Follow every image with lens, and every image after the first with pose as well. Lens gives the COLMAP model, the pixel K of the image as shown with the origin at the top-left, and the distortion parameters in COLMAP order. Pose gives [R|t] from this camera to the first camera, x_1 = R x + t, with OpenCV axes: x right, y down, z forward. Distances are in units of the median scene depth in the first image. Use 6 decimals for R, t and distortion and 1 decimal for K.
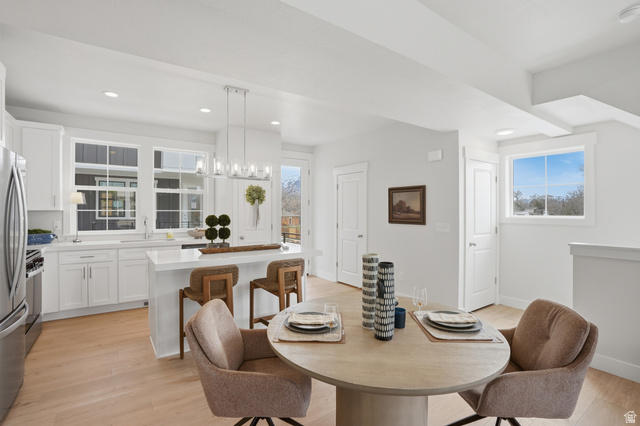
lens RADIAL K [[302.4, 0, 311.2], [0, 302.4, 210.7], [0, 0, 1]] dist [-0.041733, 0.008186]
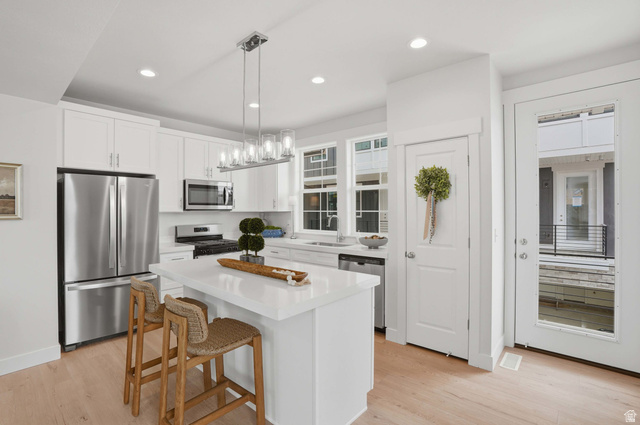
lens RADIAL K [[302.4, 0, 315.5], [0, 302.4, 210.9], [0, 0, 1]] dist [-0.041733, 0.008186]
pose [[0.245882, -0.000262, -0.969300, 0.360496], [0.004554, 0.999989, 0.000885, -0.003126], [0.969289, -0.004632, 0.245881, 0.751373]]
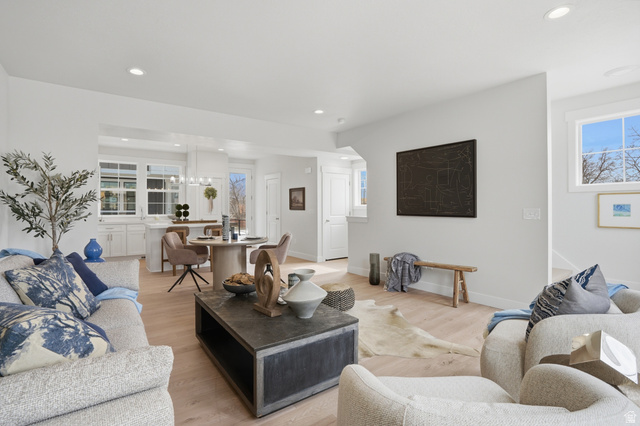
lens RADIAL K [[302.4, 0, 309.1], [0, 302.4, 209.8], [0, 0, 1]] dist [-0.041733, 0.008186]
pose [[0.999575, -0.004033, 0.028861, 0.340002], [0.003826, 0.999967, 0.007232, 0.030918], [-0.028889, -0.007119, 0.999557, -0.715393]]
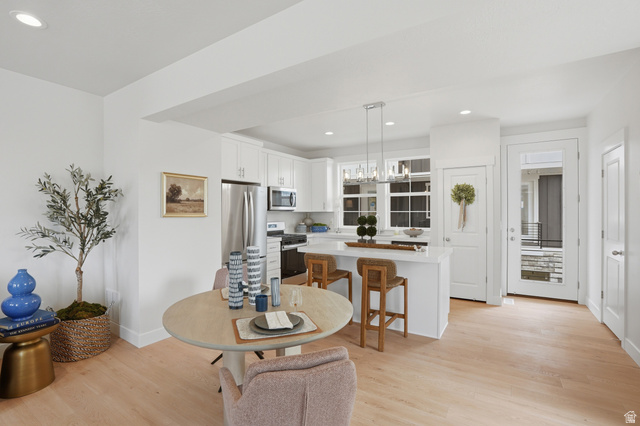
lens RADIAL K [[302.4, 0, 318.4], [0, 302.4, 212.0], [0, 0, 1]] dist [-0.041733, 0.008186]
pose [[0.404267, -0.000044, -0.914641, 0.543340], [0.003199, 0.999994, 0.001367, -0.001686], [0.914636, -0.003479, 0.404264, 0.269812]]
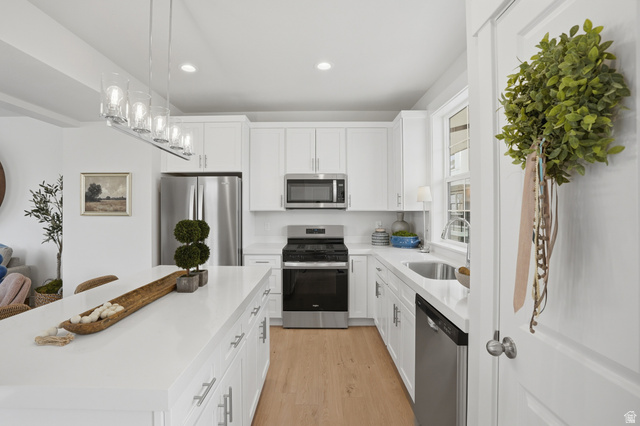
lens RADIAL K [[302.4, 0, 314.3], [0, 302.4, 210.3], [0, 0, 1]] dist [-0.041733, 0.008186]
pose [[-0.569975, 0.005248, -0.821645, 0.004508], [-0.000052, 0.999979, 0.006423, -0.007541], [0.821662, 0.003704, -0.569963, 1.145721]]
